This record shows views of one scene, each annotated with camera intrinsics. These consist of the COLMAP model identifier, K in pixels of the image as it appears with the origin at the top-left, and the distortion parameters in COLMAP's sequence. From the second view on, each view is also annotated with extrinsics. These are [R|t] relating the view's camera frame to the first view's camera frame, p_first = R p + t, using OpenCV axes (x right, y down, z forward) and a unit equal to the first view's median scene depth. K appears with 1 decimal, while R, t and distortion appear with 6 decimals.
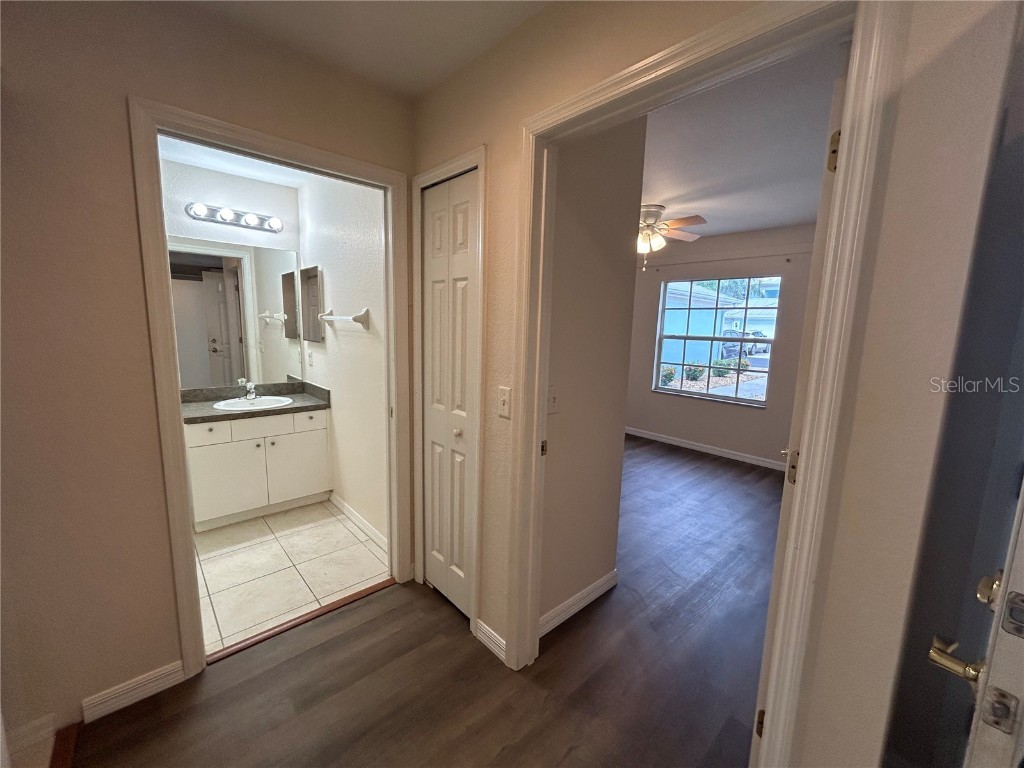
lens RADIAL K [[414.2, 0, 508.7], [0, 414.2, 384.1], [0, 0, 1]] dist [-0.000005, -0.000290]
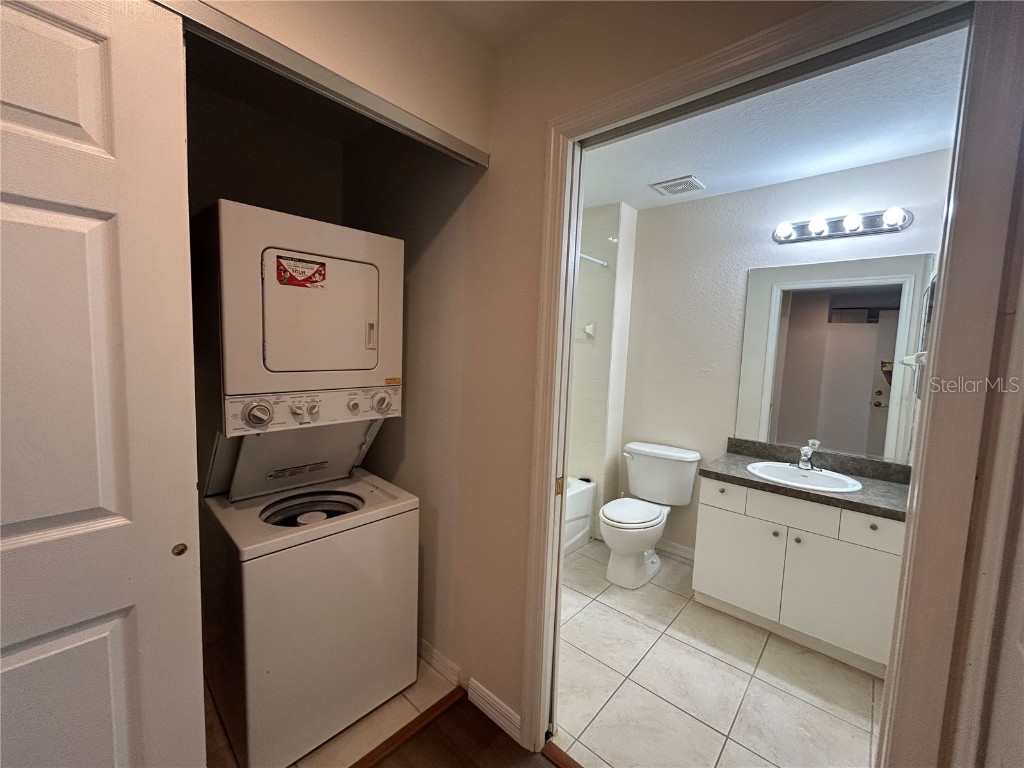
lens RADIAL K [[414.2, 0, 512.9], [0, 414.2, 384.2], [0, 0, 1]] dist [-0.000005, -0.000290]
pose [[0.105970, 0.057096, -0.992729, 0.041190], [-0.177066, 0.983478, 0.037662, -0.051032], [0.978477, 0.171788, 0.114329, 0.419001]]
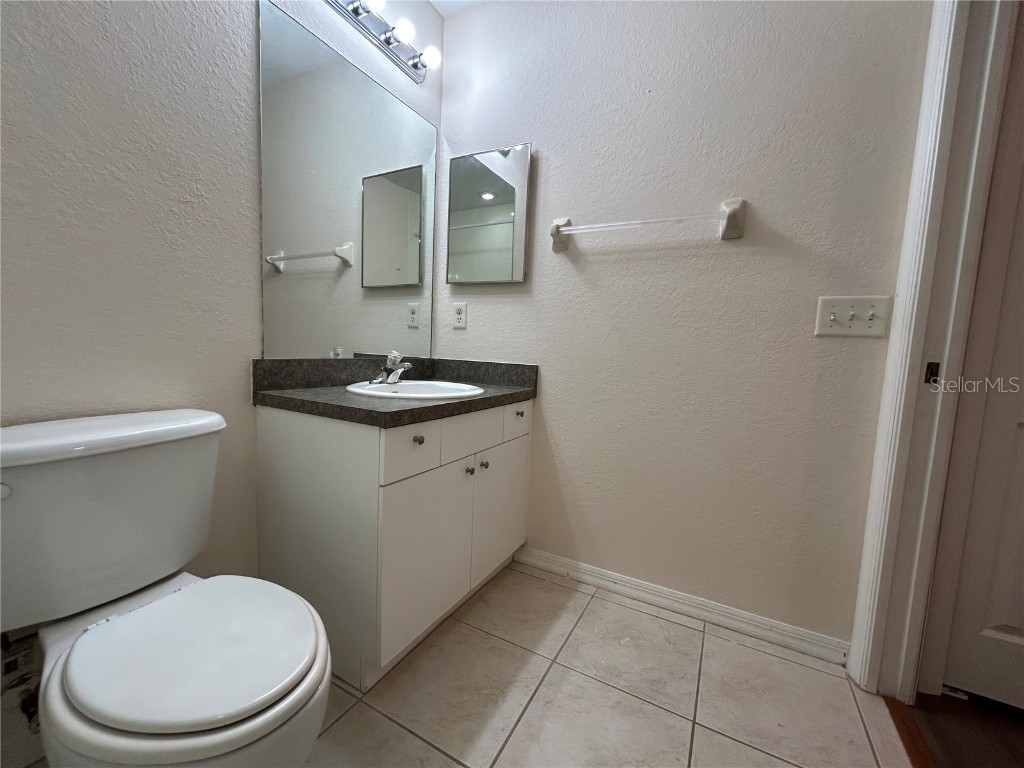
lens RADIAL K [[414.2, 0, 522.4], [0, 414.2, 389.4], [0, 0, 1]] dist [-0.000005, -0.000290]
pose [[0.940505, -0.014162, 0.339484, -0.692607], [0.024043, 0.999400, -0.024916, 0.065107], [-0.338927, 0.031596, 0.940282, 0.511491]]
